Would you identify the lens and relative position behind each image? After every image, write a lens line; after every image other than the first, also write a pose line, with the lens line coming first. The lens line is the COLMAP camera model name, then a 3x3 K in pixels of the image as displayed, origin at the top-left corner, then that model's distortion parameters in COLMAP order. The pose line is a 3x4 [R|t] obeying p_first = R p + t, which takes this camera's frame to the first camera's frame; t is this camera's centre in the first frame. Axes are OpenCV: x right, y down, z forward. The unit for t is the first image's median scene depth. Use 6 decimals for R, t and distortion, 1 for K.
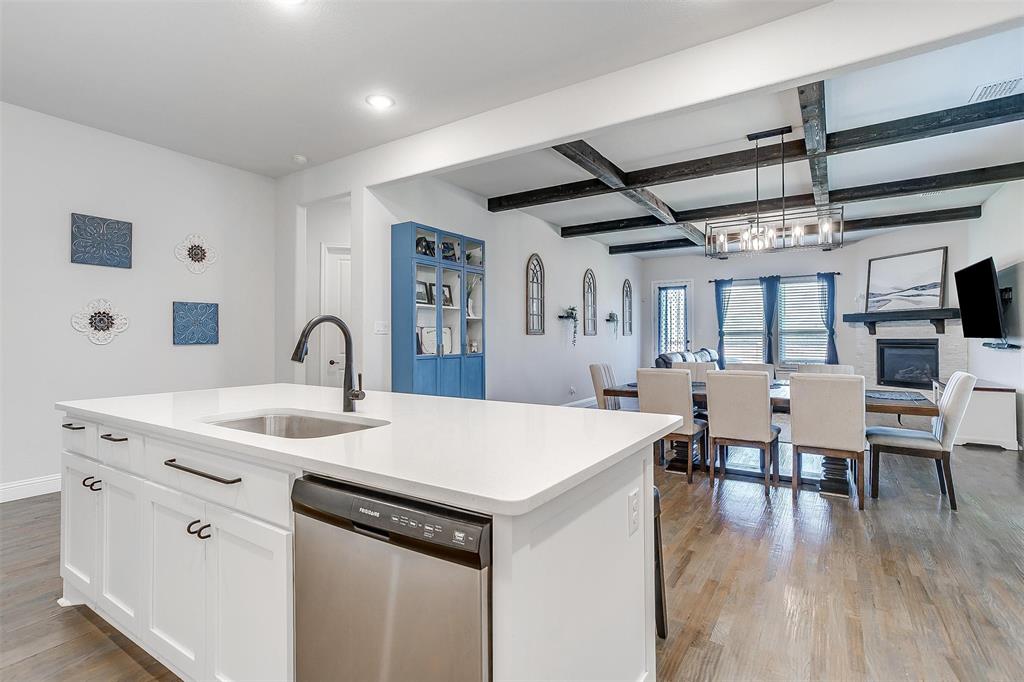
lens RADIAL K [[503.5, 0, 502.4], [0, 503.5, 334.0], [0, 0, 1]] dist [-0.026886, 0.022245]
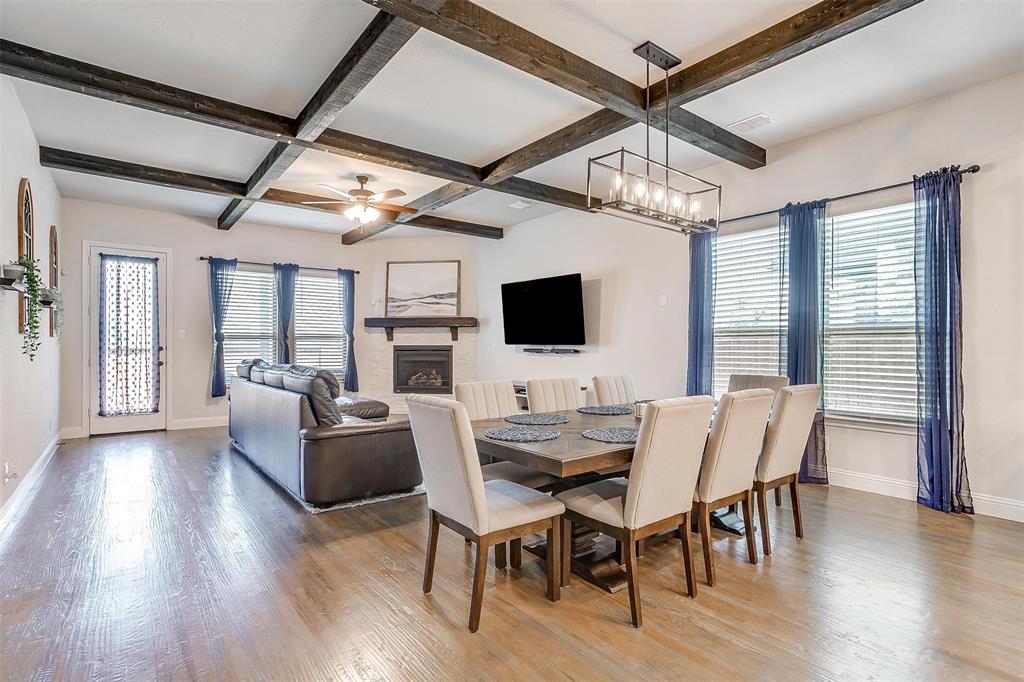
lens RADIAL K [[503.5, 0, 507.3], [0, 503.5, 346.1], [0, 0, 1]] dist [-0.026886, 0.022245]
pose [[0.316817, 0.002598, 0.948483, -0.105585], [-0.011894, 0.999928, 0.001234, 0.007928], [-0.948412, -0.011673, 0.316825, 0.486151]]
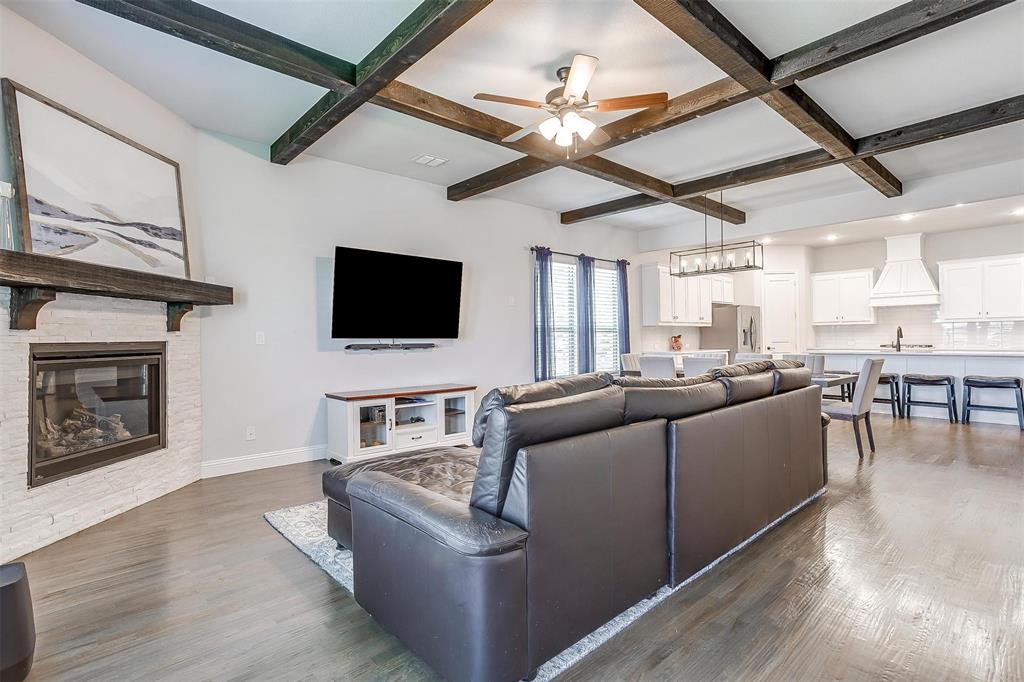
lens RADIAL K [[503.5, 0, 499.0], [0, 503.5, 332.6], [0, 0, 1]] dist [-0.026886, 0.022245]
pose [[-0.966631, 0.016582, 0.255636, 0.380693], [0.011306, 0.999692, -0.022095, 0.013650], [-0.255924, -0.018468, -0.966521, 1.243070]]
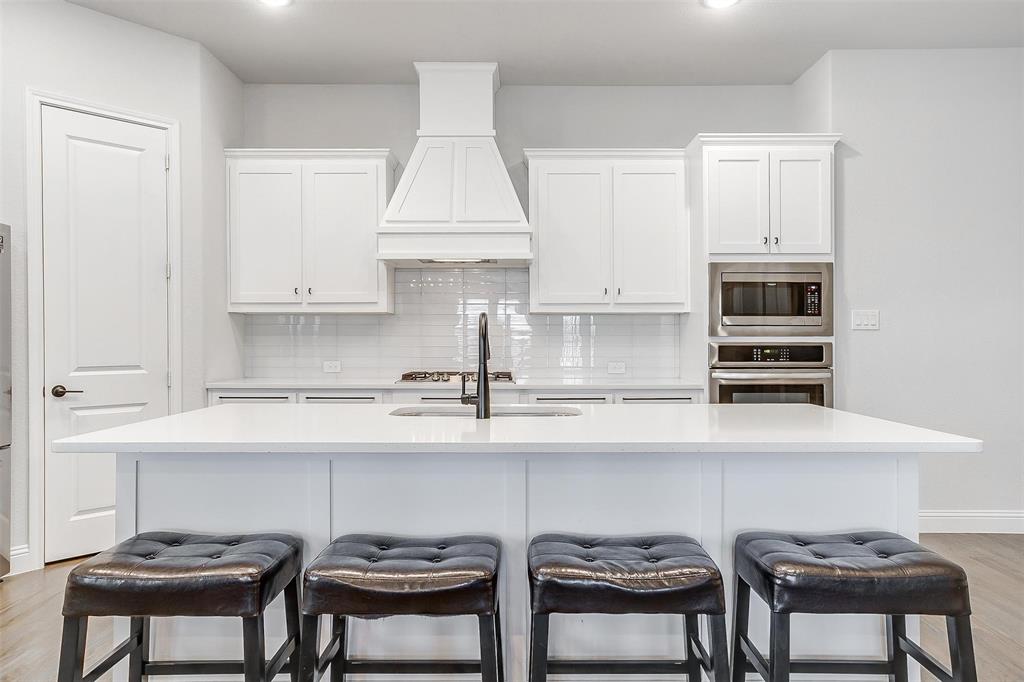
lens RADIAL K [[685.5, 0, 516.8], [0, 685.5, 339.2], [0, 0, 1]] dist [-0.001852, 0.008250]
pose [[-0.828985, 0.002618, -0.559264, 0.077271], [0.008462, 0.999933, -0.007862, 0.005343], [0.559207, -0.011250, -0.828952, 0.467143]]
